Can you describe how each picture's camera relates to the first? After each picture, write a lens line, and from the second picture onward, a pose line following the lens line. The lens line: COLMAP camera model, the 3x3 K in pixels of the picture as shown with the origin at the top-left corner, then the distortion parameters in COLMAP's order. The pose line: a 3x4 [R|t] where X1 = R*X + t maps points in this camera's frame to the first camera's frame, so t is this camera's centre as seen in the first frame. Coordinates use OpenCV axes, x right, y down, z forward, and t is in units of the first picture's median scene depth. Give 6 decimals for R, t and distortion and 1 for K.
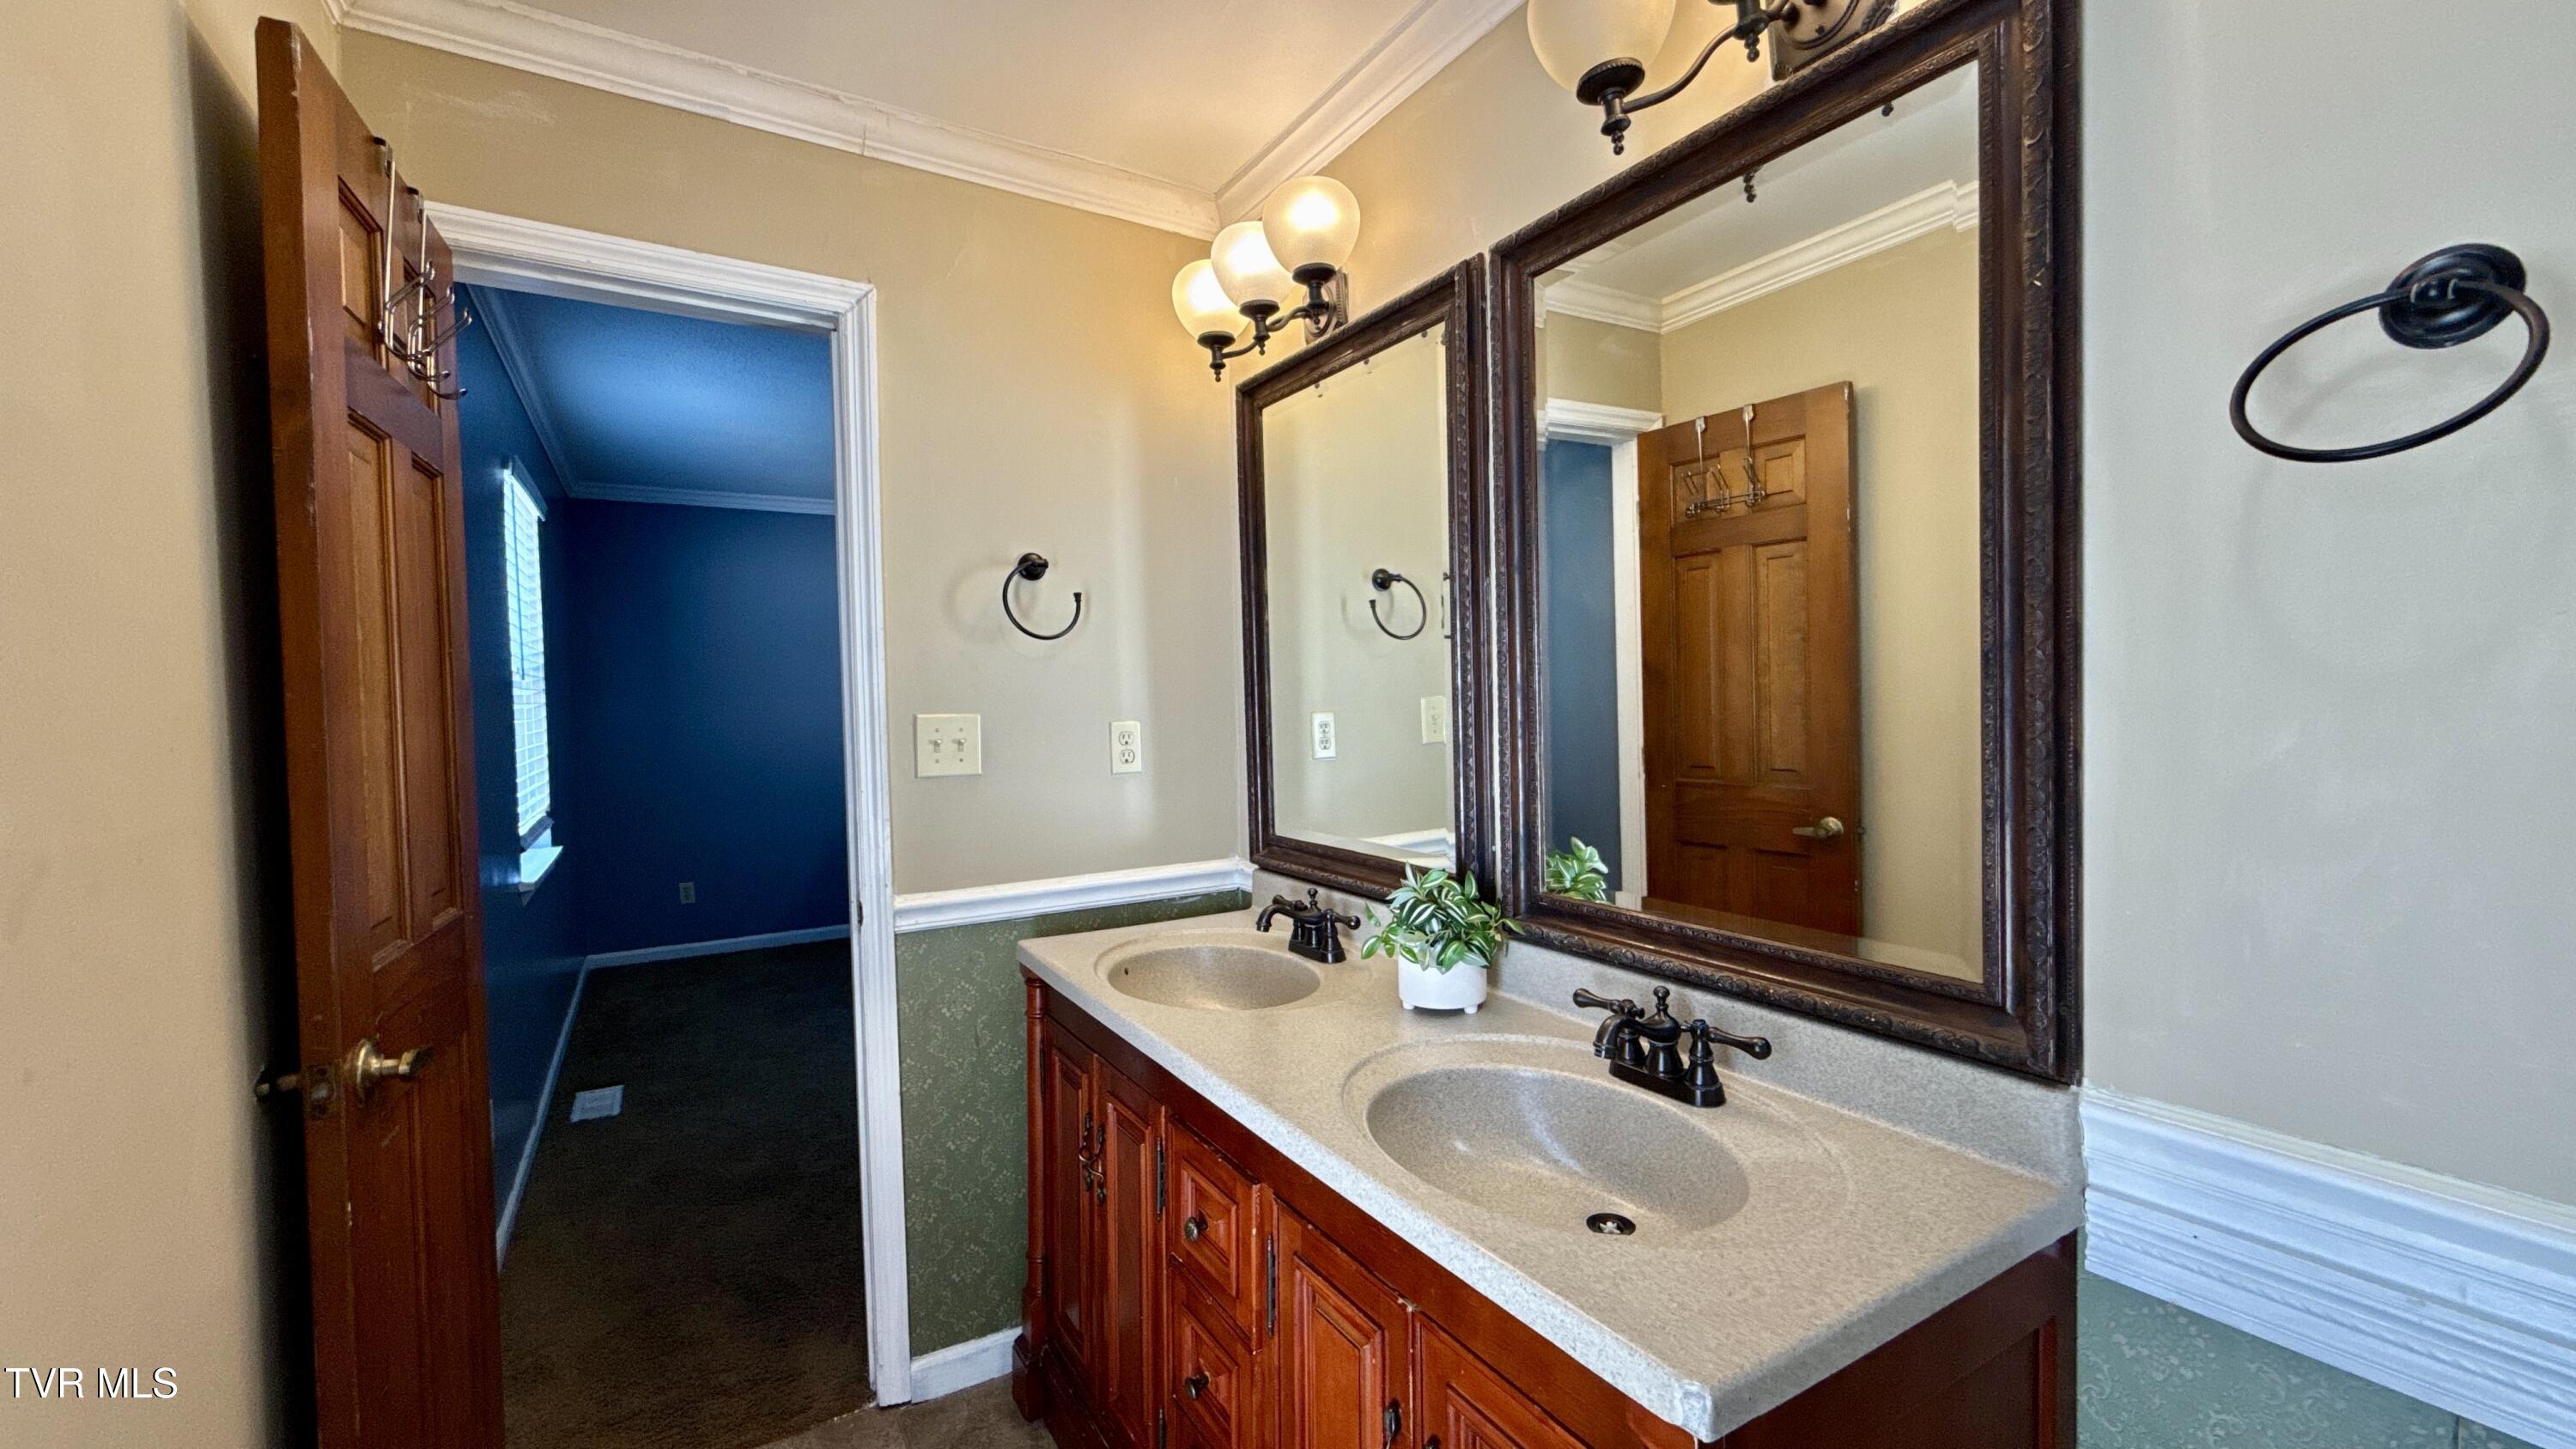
lens RADIAL K [[1026.4, 0, 1290.7], [0, 1026.4, 709.1], [0, 0, 1]] dist [0.000022, -0.000397]
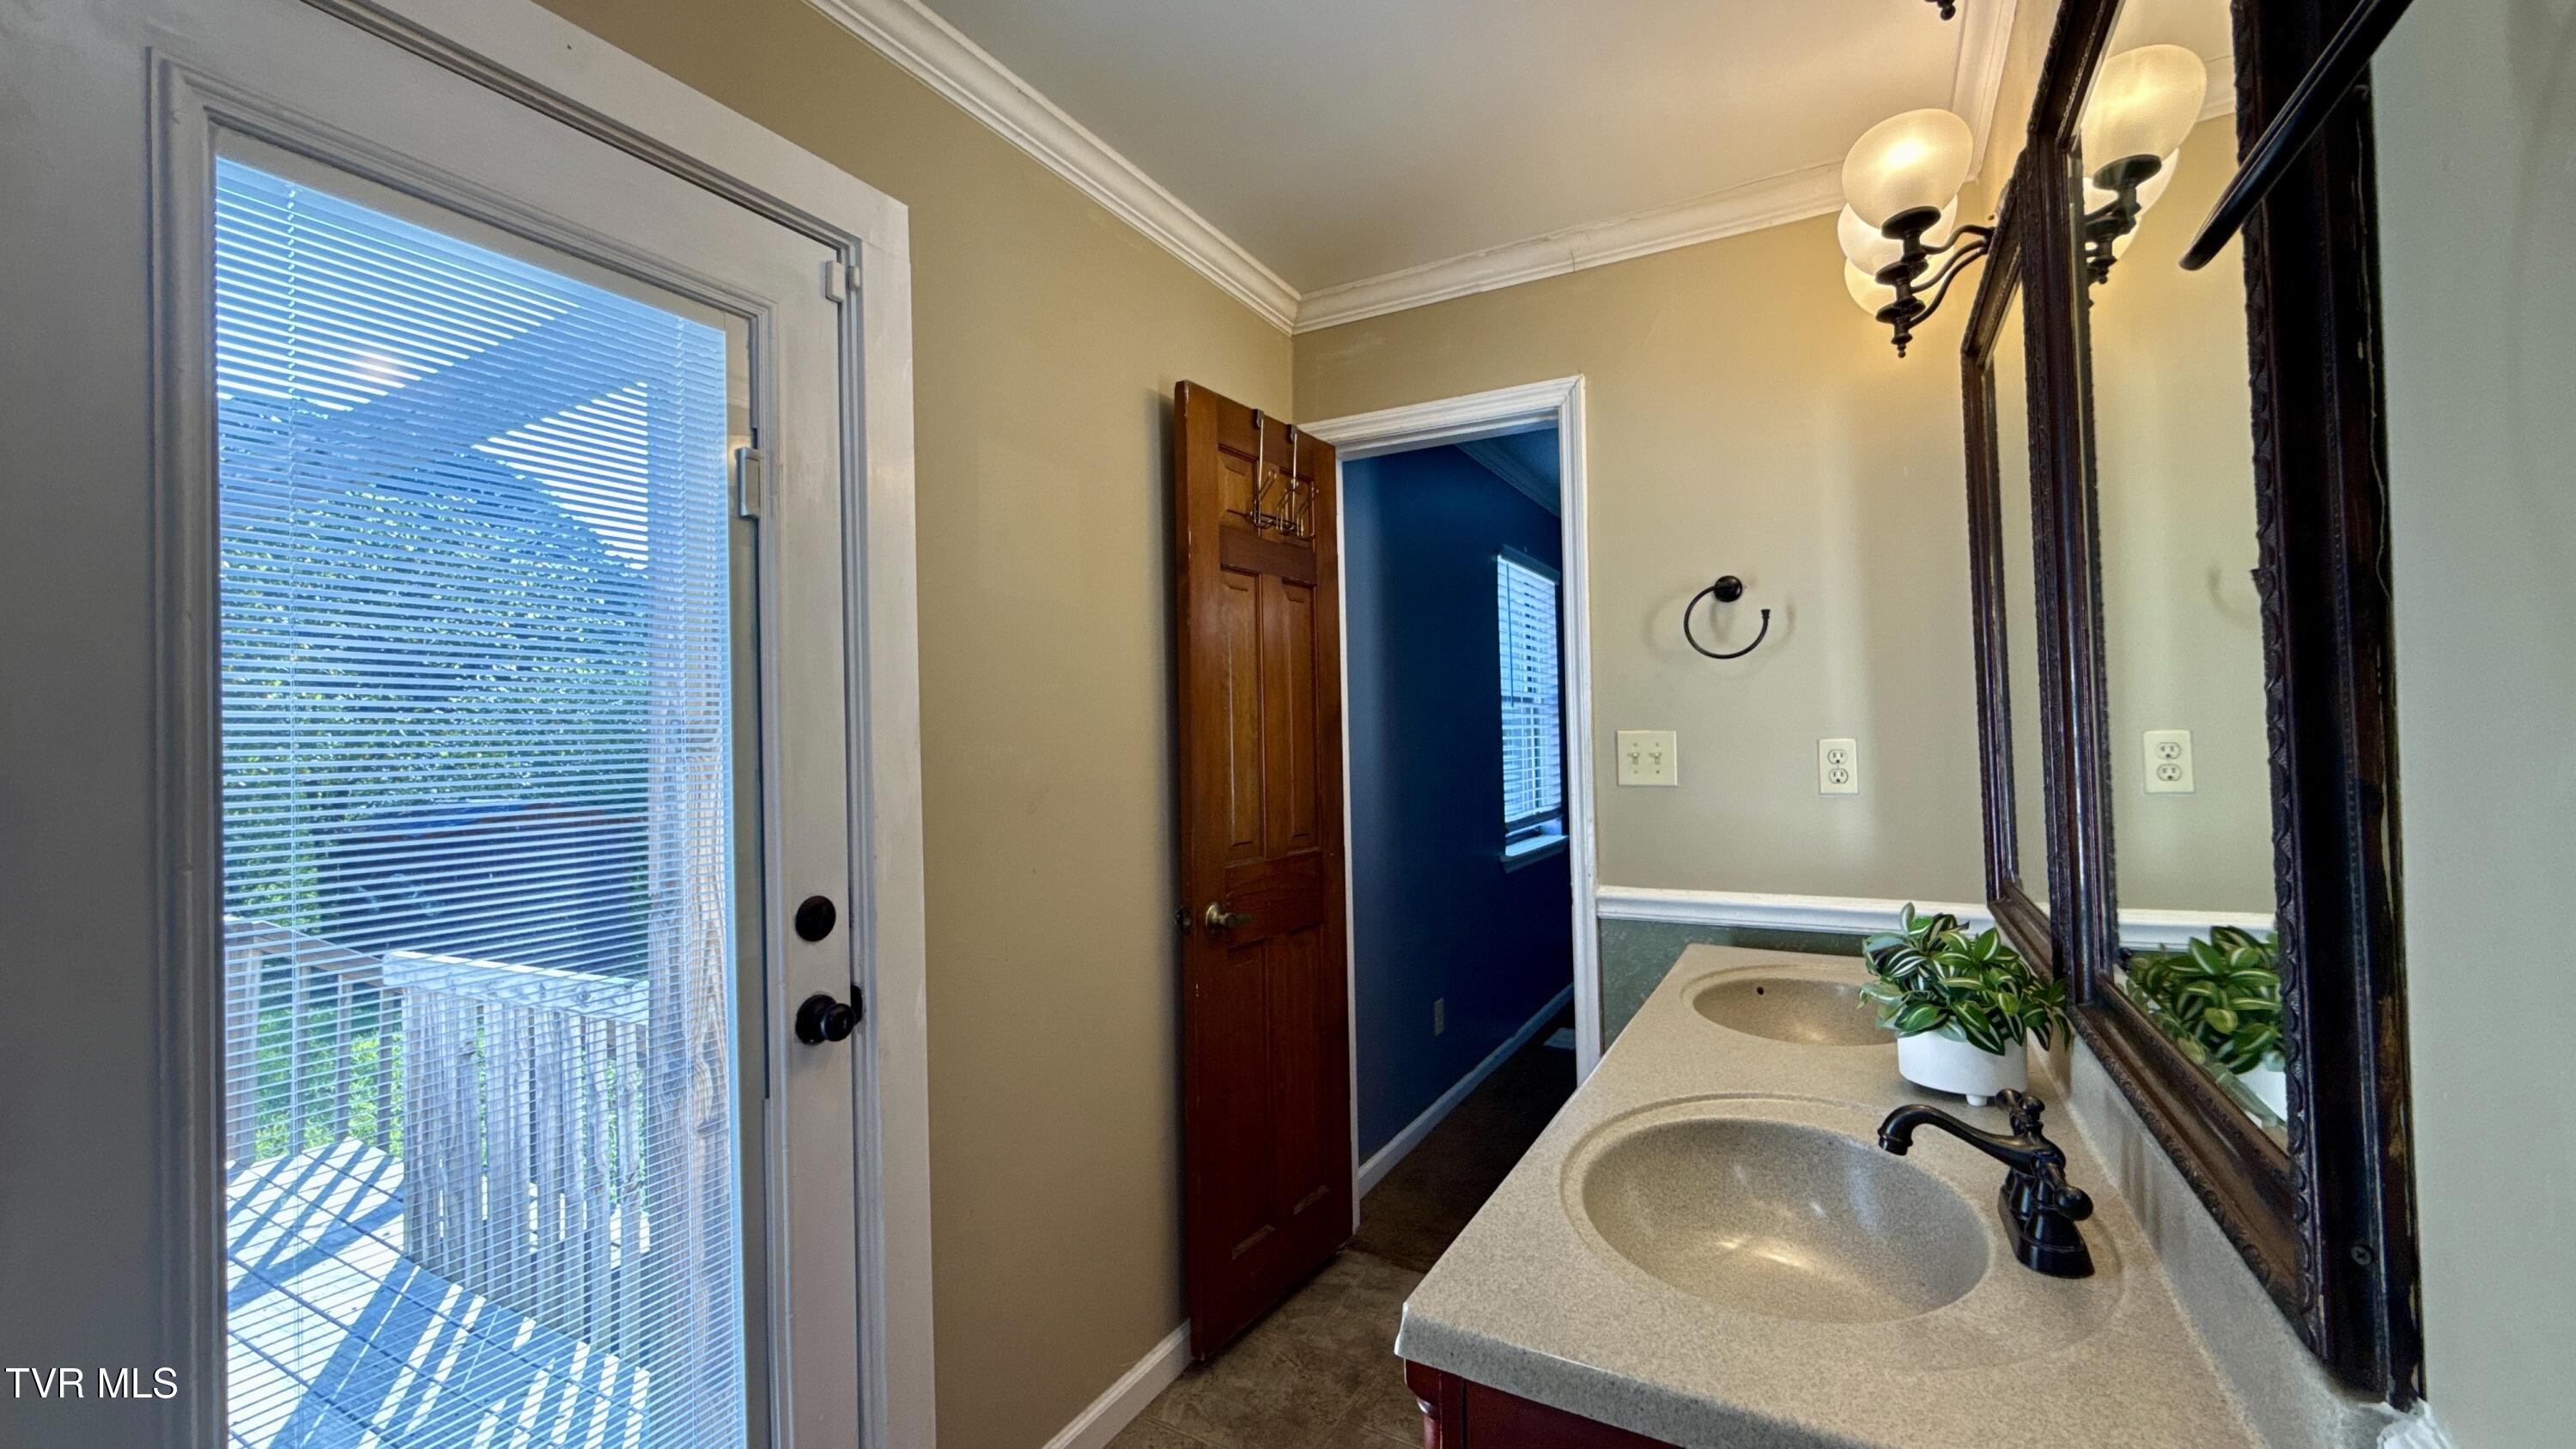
lens RADIAL K [[1026.4, 0, 1289.8], [0, 1026.4, 708.6], [0, 0, 1]] dist [0.000022, -0.000397]
pose [[0.496704, -0.019295, -0.867705, 0.460570], [-0.002261, 0.999721, -0.023525, 0.008442], [0.867917, 0.013647, 0.496522, 0.108901]]
